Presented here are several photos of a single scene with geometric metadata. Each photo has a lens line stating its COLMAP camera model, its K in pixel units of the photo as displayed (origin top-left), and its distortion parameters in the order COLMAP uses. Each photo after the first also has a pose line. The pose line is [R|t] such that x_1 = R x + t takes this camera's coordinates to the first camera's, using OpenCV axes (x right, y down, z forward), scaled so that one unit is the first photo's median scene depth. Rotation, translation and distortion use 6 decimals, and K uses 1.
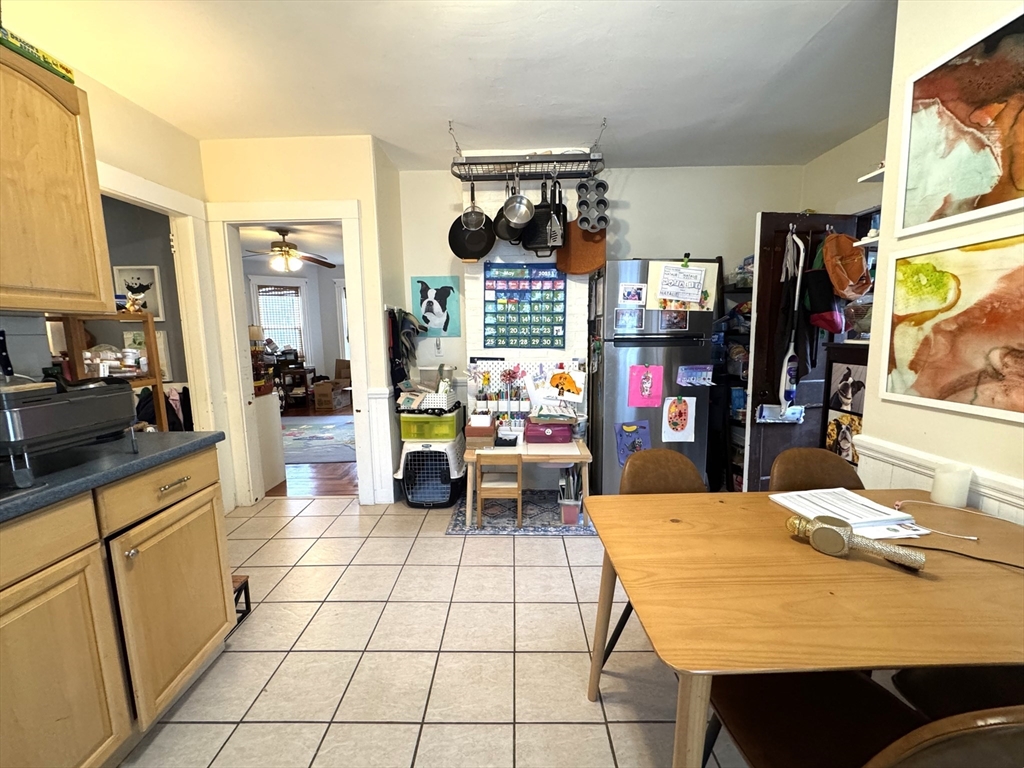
lens RADIAL K [[412.4, 0, 509.3], [0, 412.4, 385.7], [0, 0, 1]] dist [-0.002802, 0.000405]
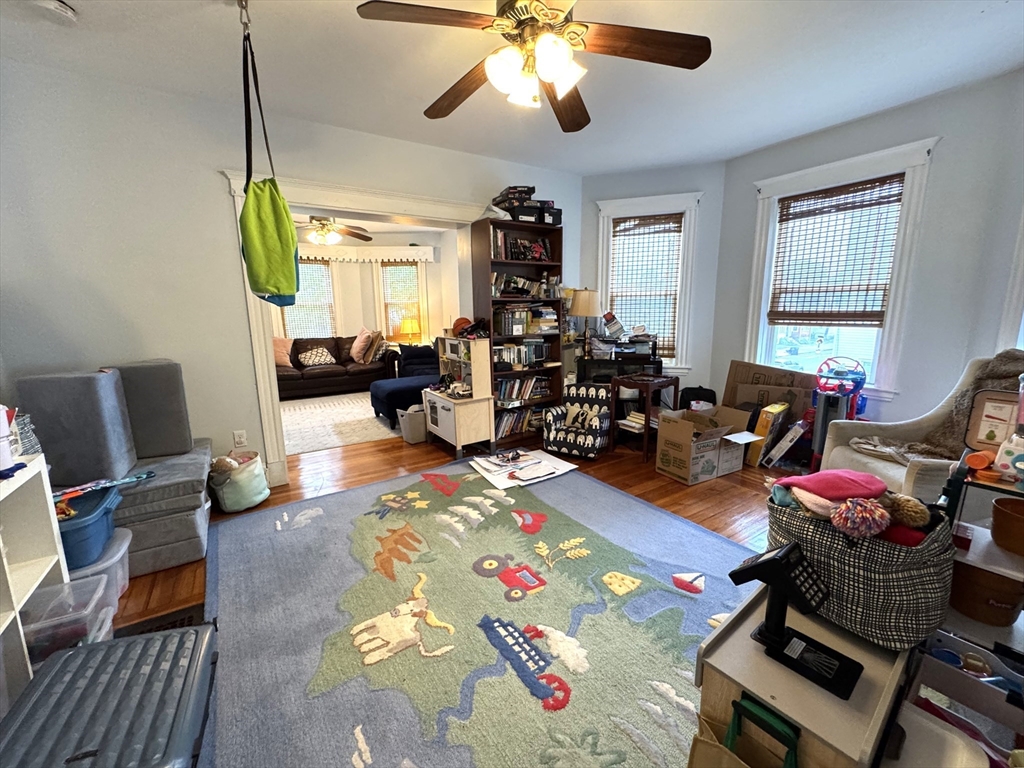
lens RADIAL K [[412.4, 0, 516.0], [0, 412.4, 377.5], [0, 0, 1]] dist [-0.002802, 0.000405]
pose [[0.540622, 0.152788, -0.827275, -0.178866], [-0.114233, 0.987594, 0.107746, -0.073479], [0.833474, 0.036252, 0.551368, 0.585101]]
